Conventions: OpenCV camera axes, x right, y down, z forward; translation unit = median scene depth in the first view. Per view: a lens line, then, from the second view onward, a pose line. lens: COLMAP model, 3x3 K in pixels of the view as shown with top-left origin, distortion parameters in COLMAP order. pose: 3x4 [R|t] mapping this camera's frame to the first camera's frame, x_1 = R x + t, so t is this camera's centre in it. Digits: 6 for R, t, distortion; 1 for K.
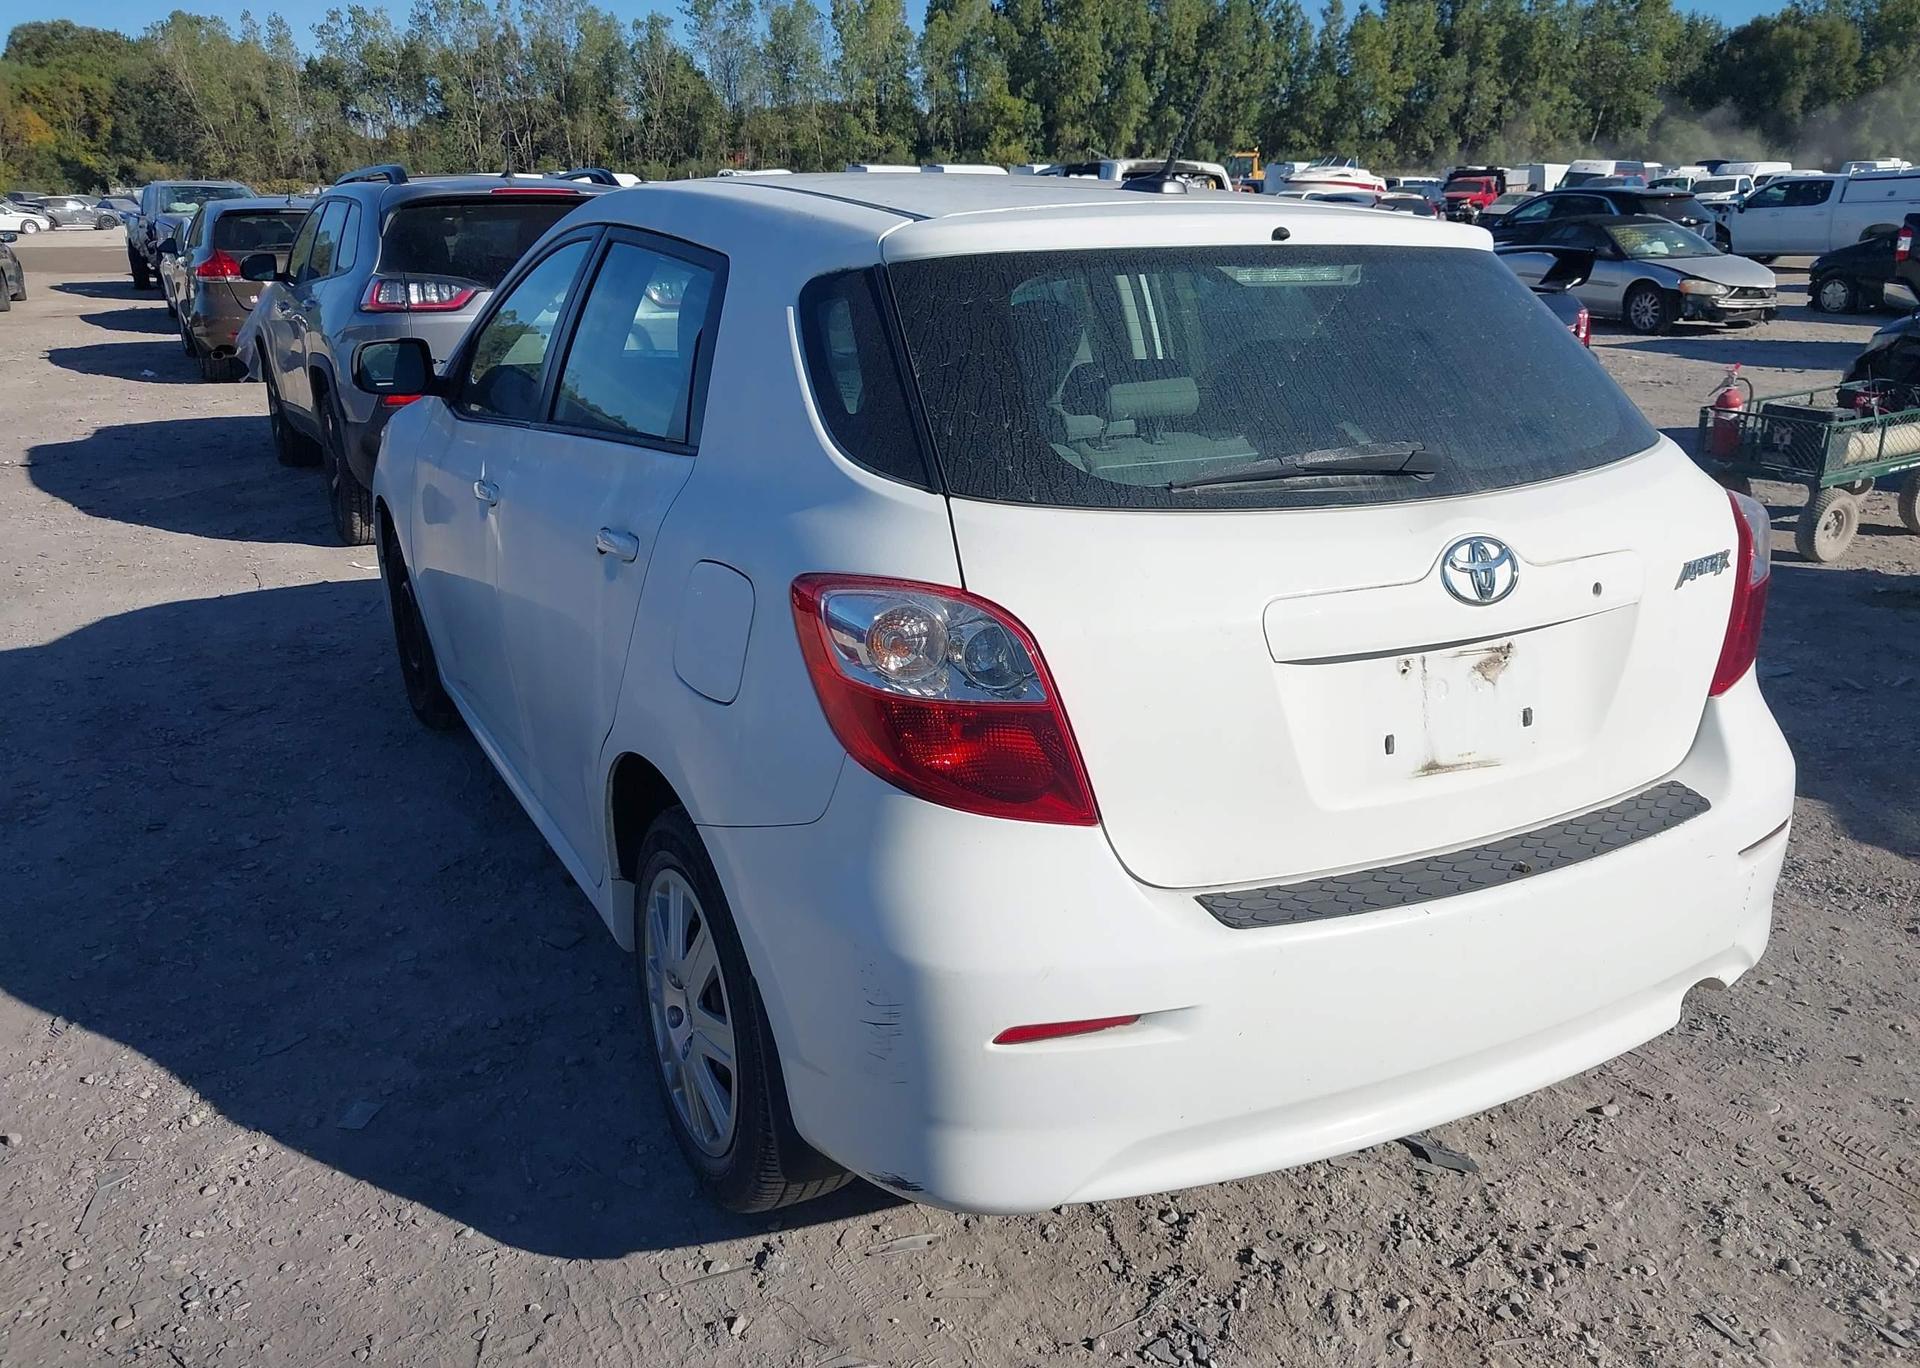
lens RADIAL K [[1497.2, 0, 962.0], [0, 1497.2, 703.2], [0, 0, 1]] dist [0.009527, -0.010251]
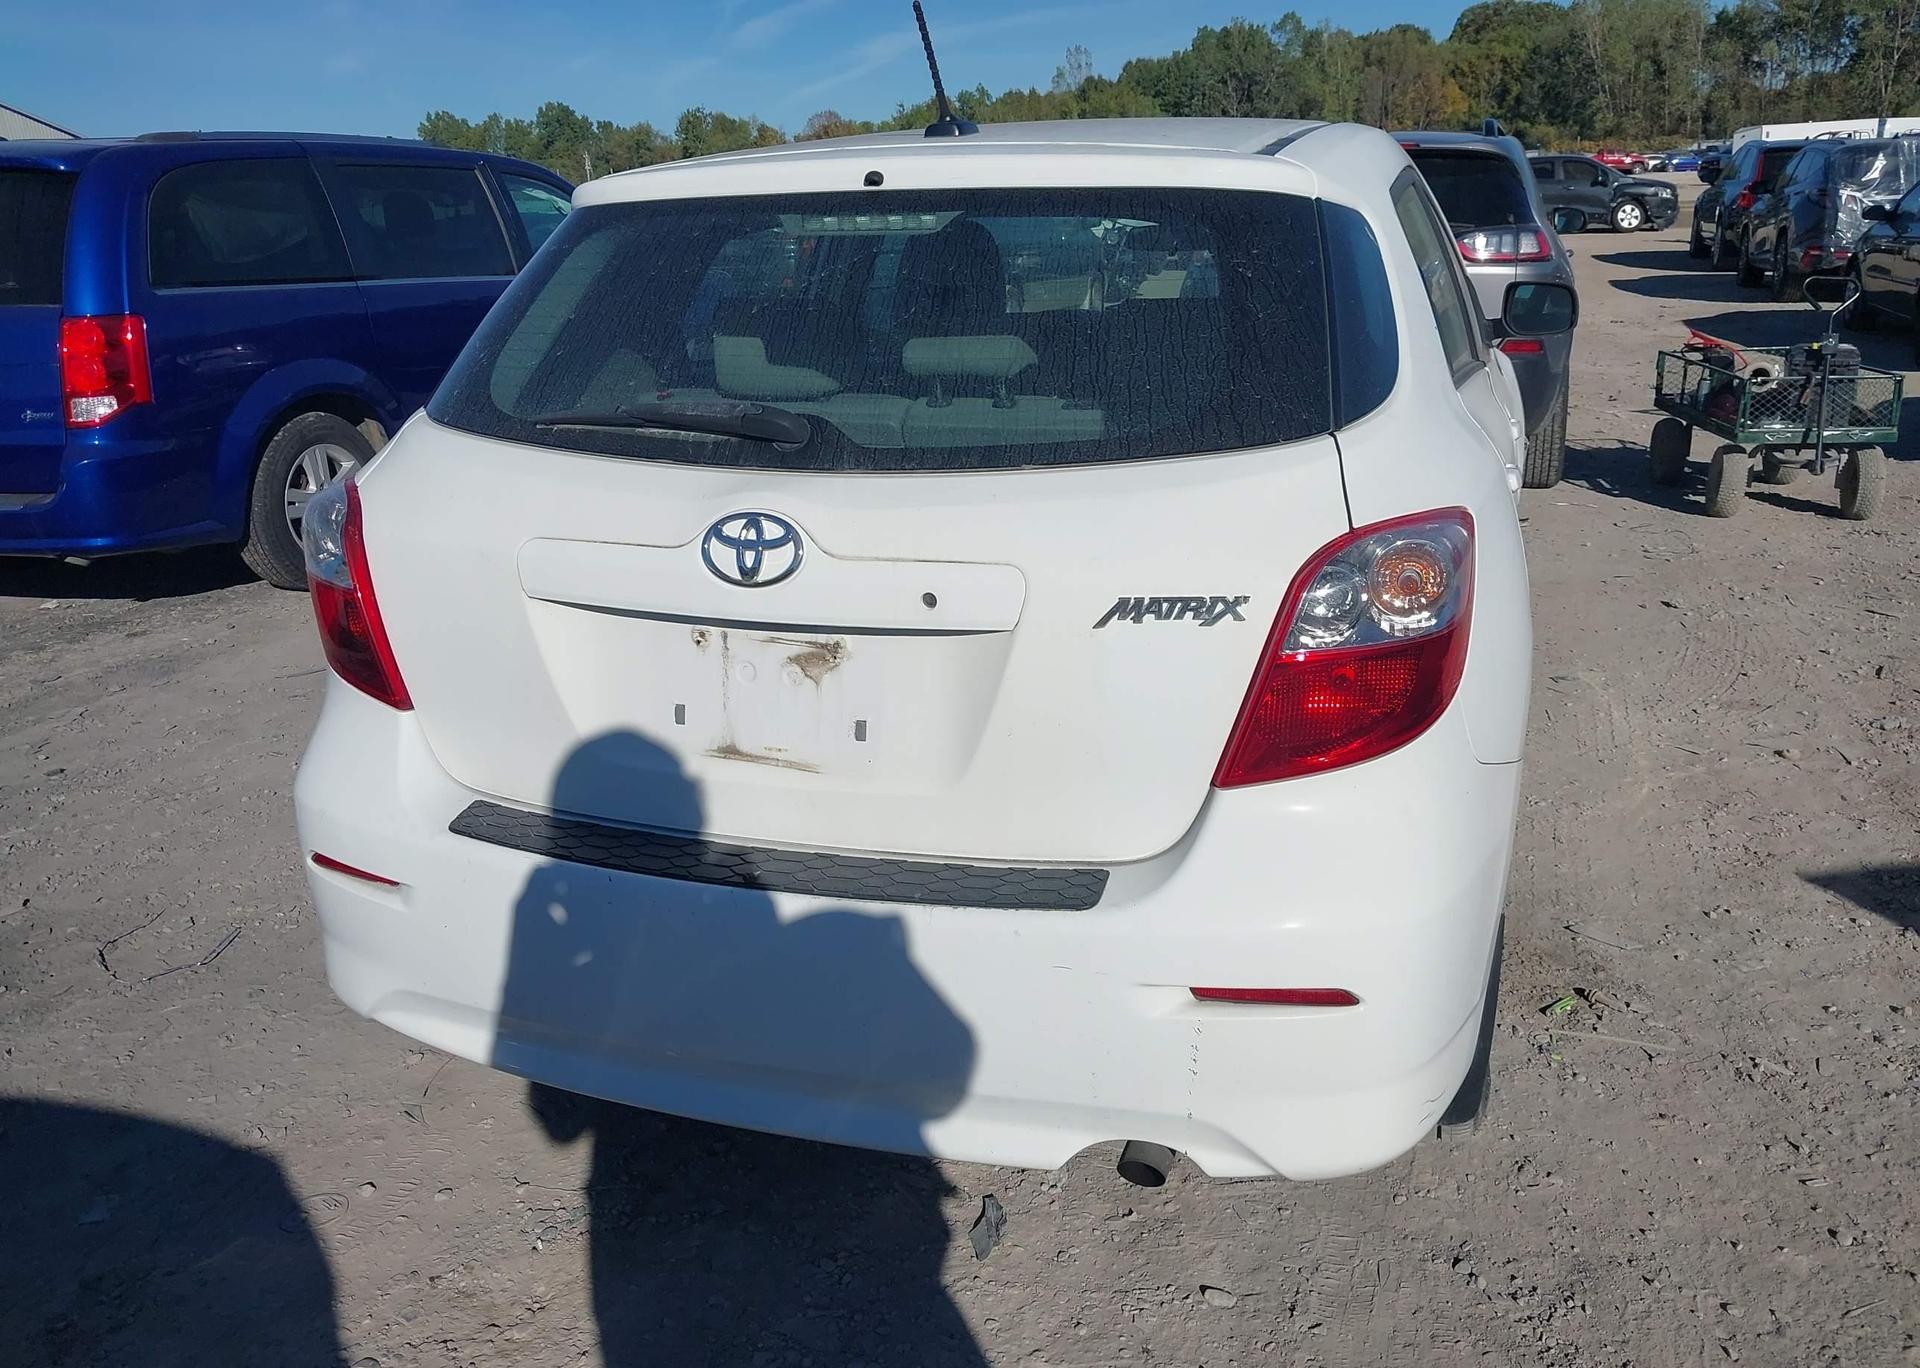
lens RADIAL K [[1497.2, 0, 962.0], [0, 1497.2, 703.2], [0, 0, 1]] dist [0.009527, -0.010251]
pose [[0.699005, 0.215712, -0.681807, 1.026930], [-0.197976, 0.974529, 0.105354, -0.112474], [0.687166, 0.061338, 0.723906, 0.412719]]
